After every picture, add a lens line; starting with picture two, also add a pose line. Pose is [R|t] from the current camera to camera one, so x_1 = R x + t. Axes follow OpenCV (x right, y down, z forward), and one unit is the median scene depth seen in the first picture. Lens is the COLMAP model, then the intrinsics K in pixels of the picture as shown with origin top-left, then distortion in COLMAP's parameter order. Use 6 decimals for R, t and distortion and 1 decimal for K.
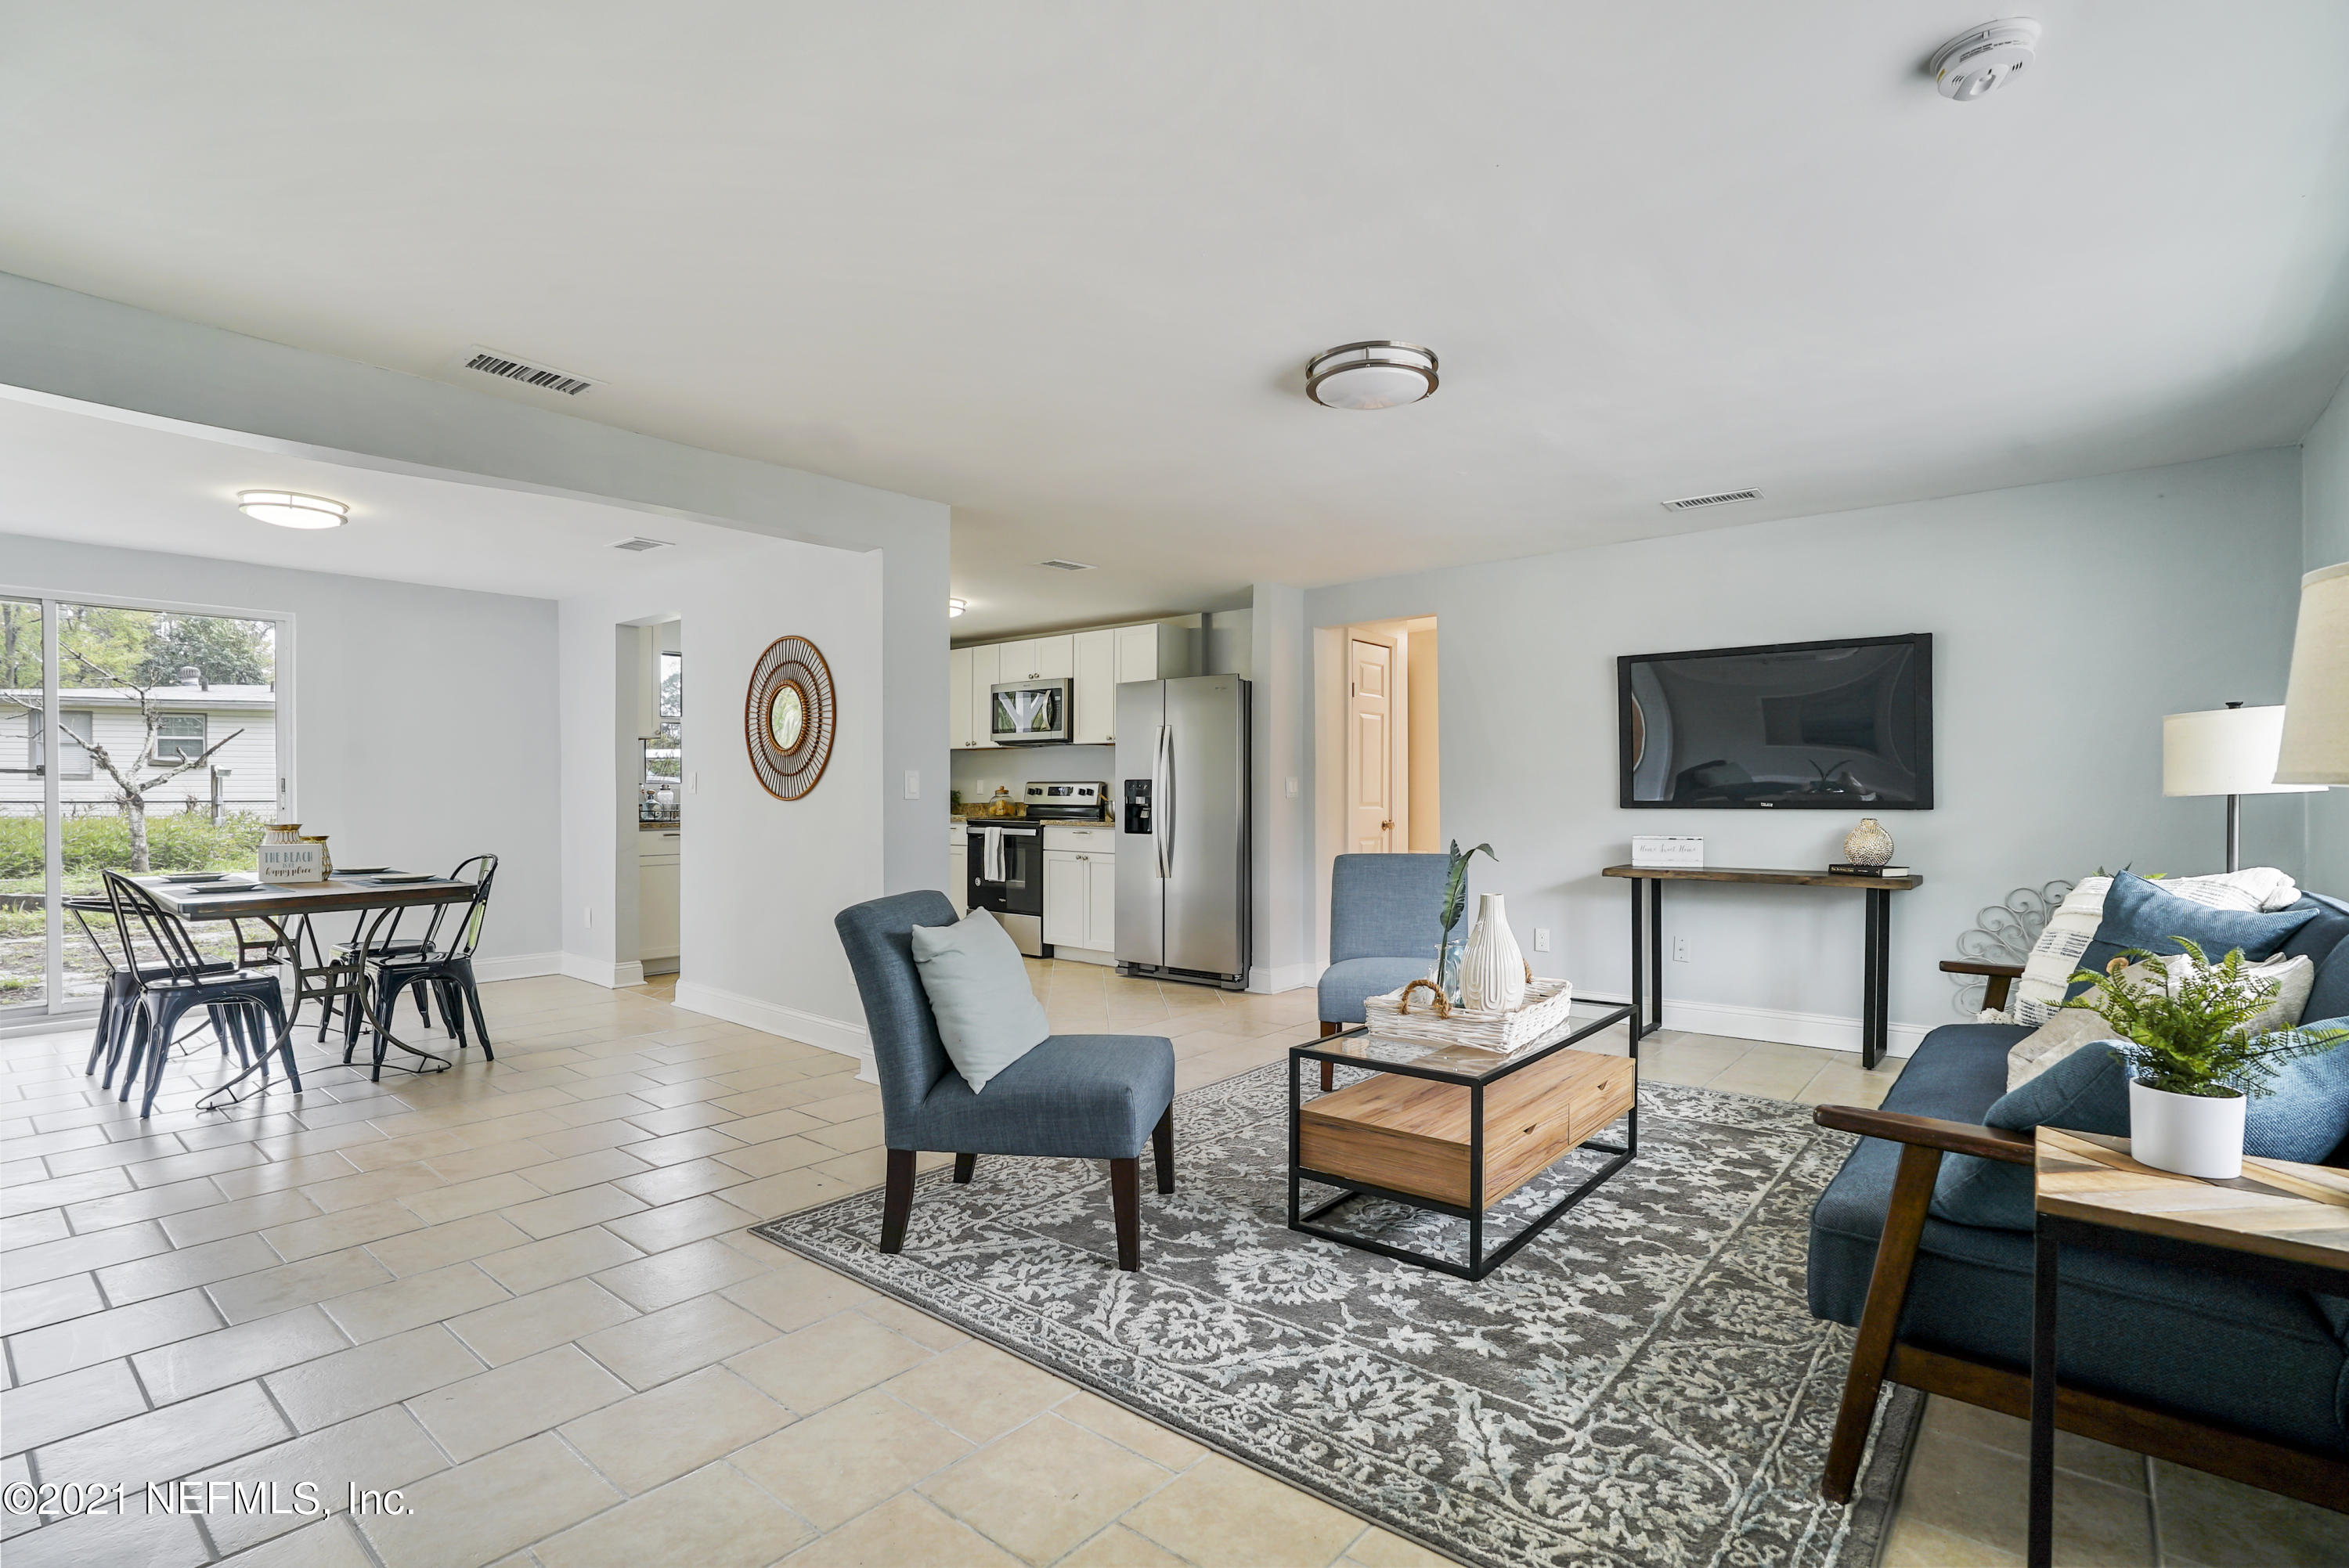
lens RADIAL K [[1127.5, 0, 1113.8], [0, 1127.5, 781.0], [0, 0, 1]] dist [-0.000640, 0.000759]
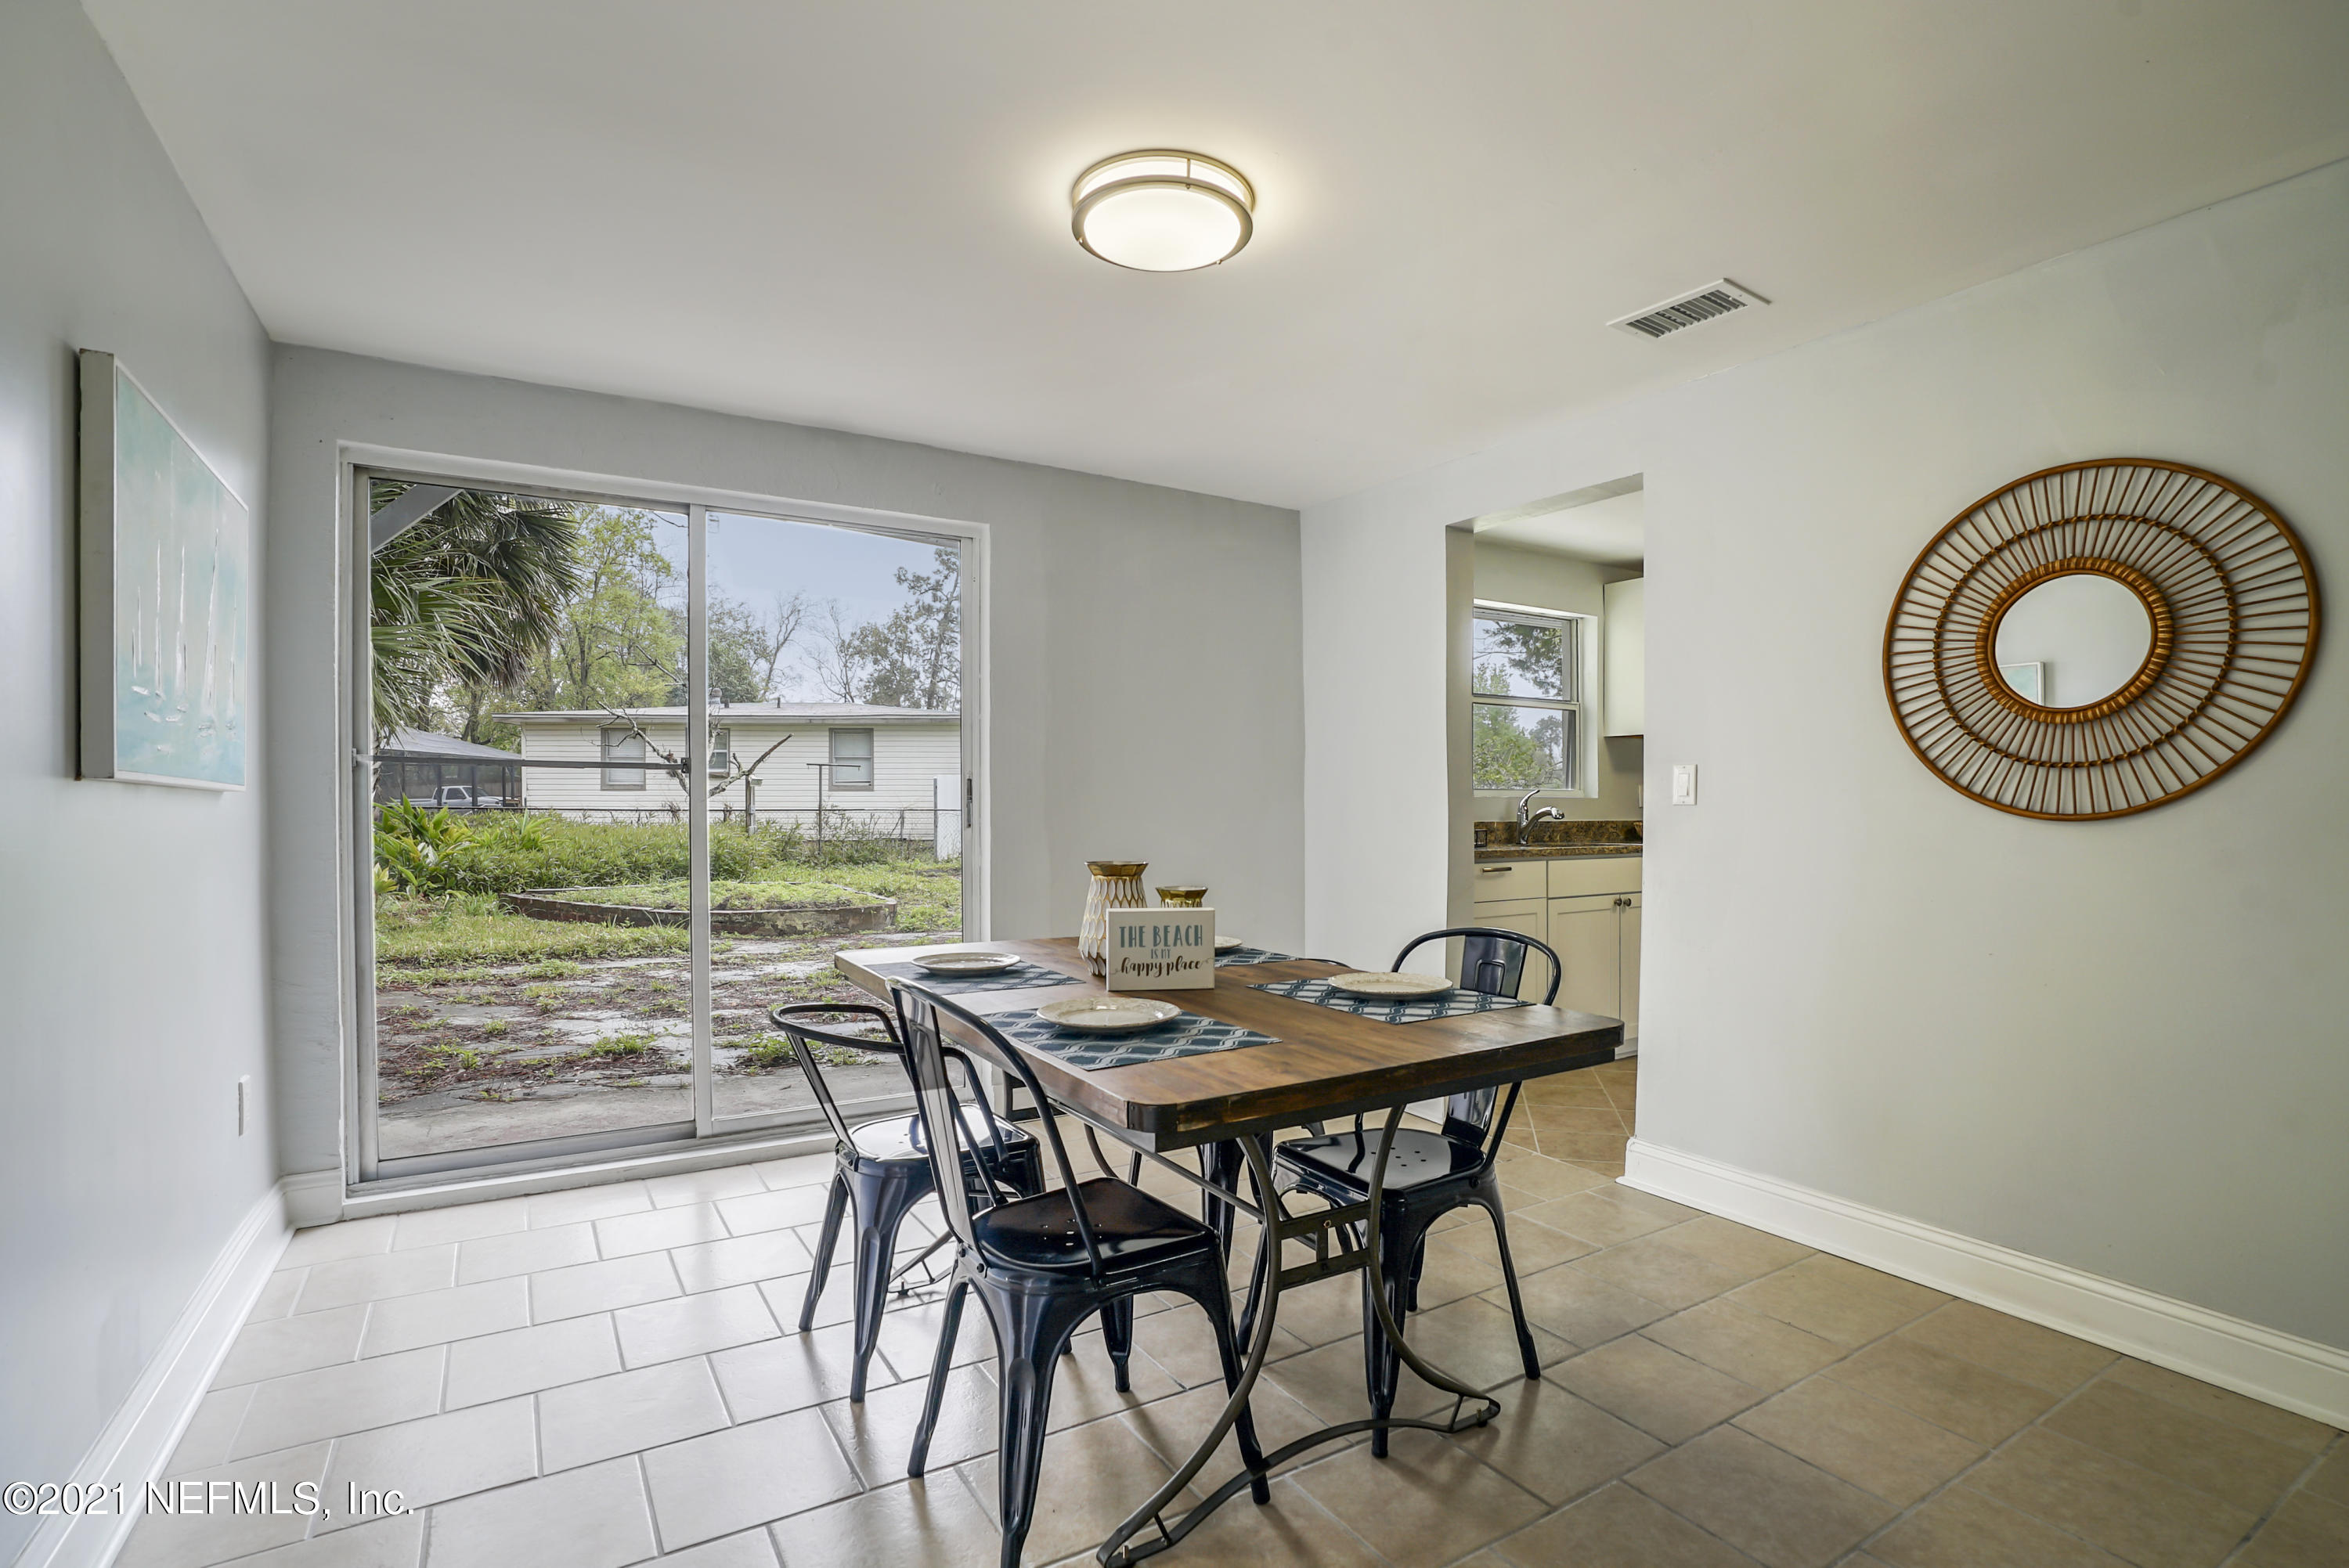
lens RADIAL K [[1111.4, 0, 1162.6], [0, 1111.4, 800.5], [0, 0, 1]] dist [-0.069971, 0.028713]
pose [[0.960429, 0.002065, -0.278517, -0.346708], [0.000018, 0.999972, 0.007477, 0.003738], [0.278524, -0.007186, 0.960402, 0.316844]]
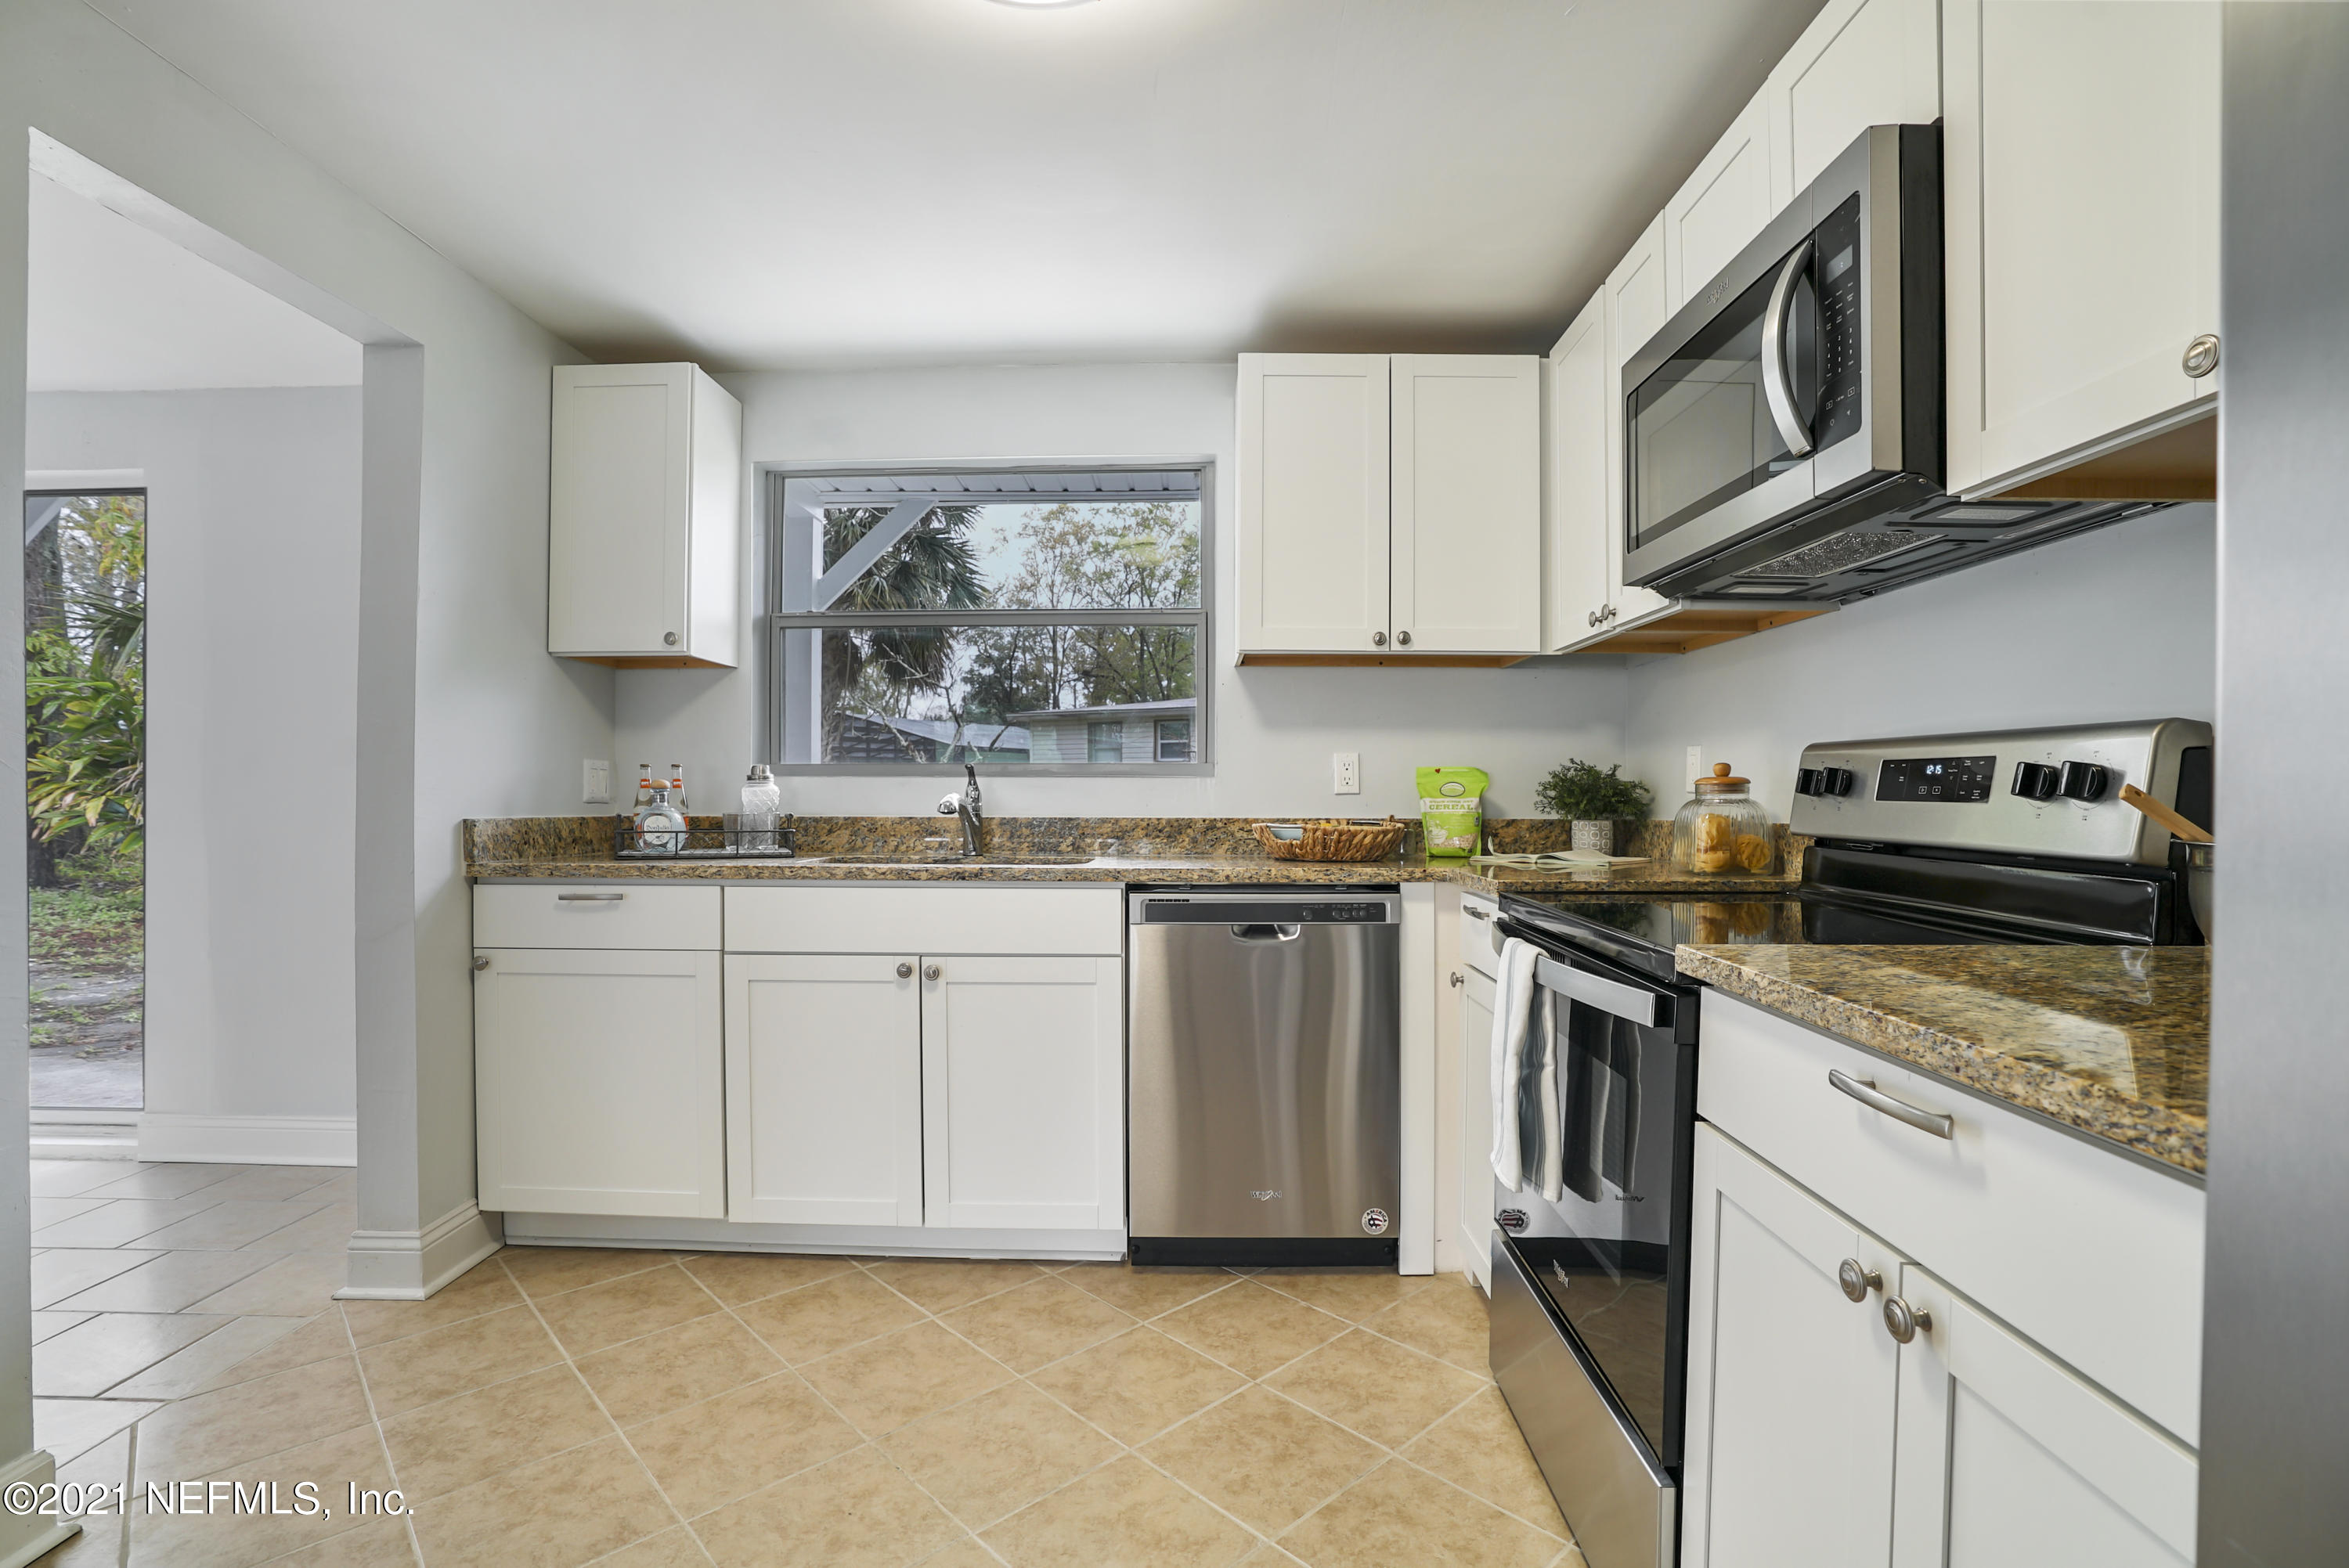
lens RADIAL K [[1086.3, 0, 1169.0], [0, 1086.3, 796.8], [0, 0, 1]] dist [-0.068809, 0.025932]
pose [[0.662656, 0.005863, -0.748901, 0.005415], [0.006226, 0.999892, 0.013337, 0.009045], [0.748898, -0.013500, 0.662547, 0.796539]]
